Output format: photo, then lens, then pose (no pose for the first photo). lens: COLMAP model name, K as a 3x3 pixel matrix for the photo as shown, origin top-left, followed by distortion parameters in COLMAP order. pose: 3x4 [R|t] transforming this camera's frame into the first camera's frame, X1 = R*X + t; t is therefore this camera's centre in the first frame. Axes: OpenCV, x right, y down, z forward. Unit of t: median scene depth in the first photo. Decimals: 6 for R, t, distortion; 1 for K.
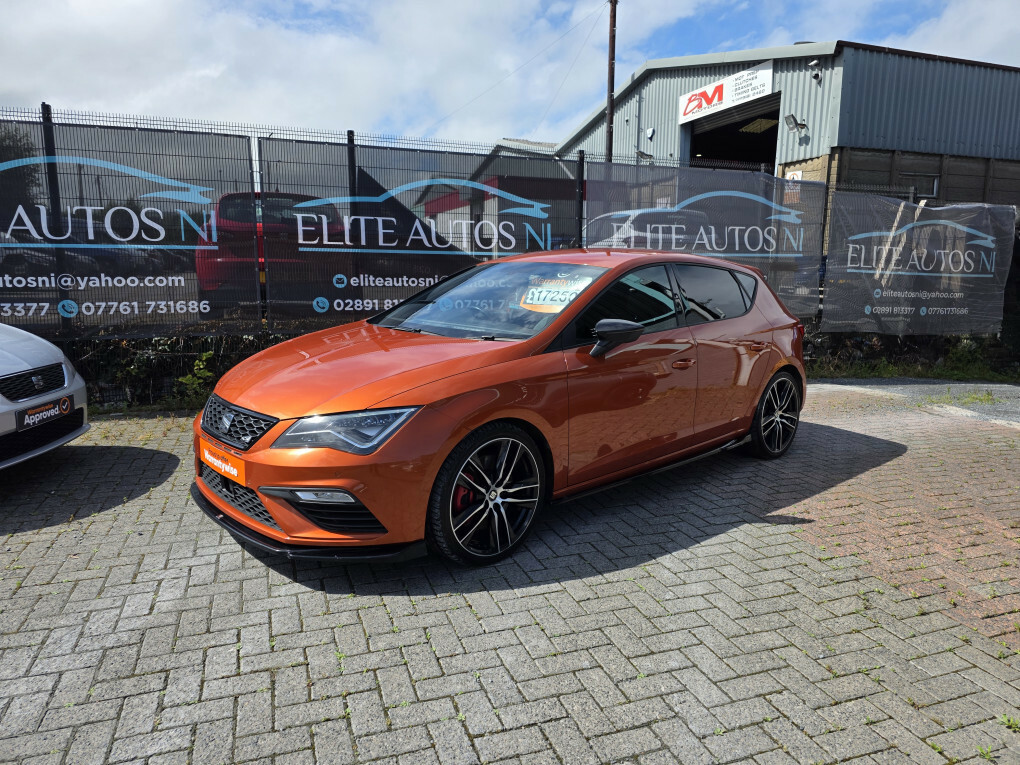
lens RADIAL K [[767.3, 0, 537.1], [0, 767.3, 382.5], [0, 0, 1]] dist [0.045073, -0.066850]
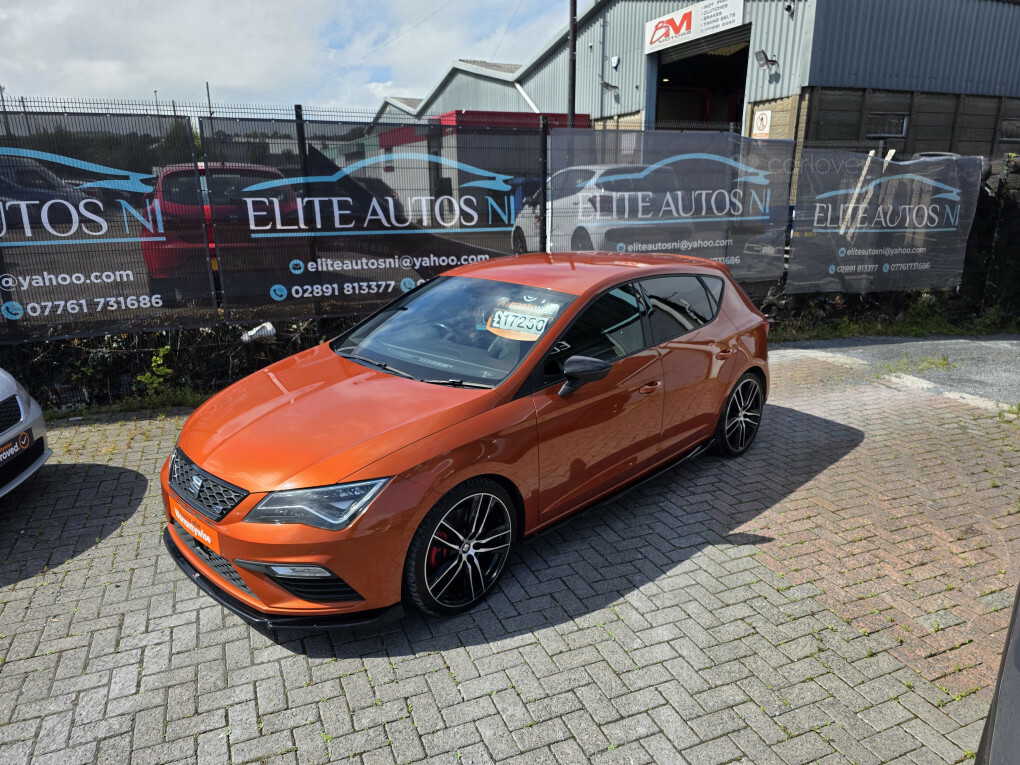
lens RADIAL K [[767.3, 0, 537.1], [0, 767.3, 382.5], [0, 0, 1]] dist [0.045073, -0.066850]
pose [[0.998719, -0.025262, 0.043833, -0.001695], [0.018362, 0.988329, 0.151223, -0.161934], [-0.047142, -0.150225, 0.987527, 0.011876]]
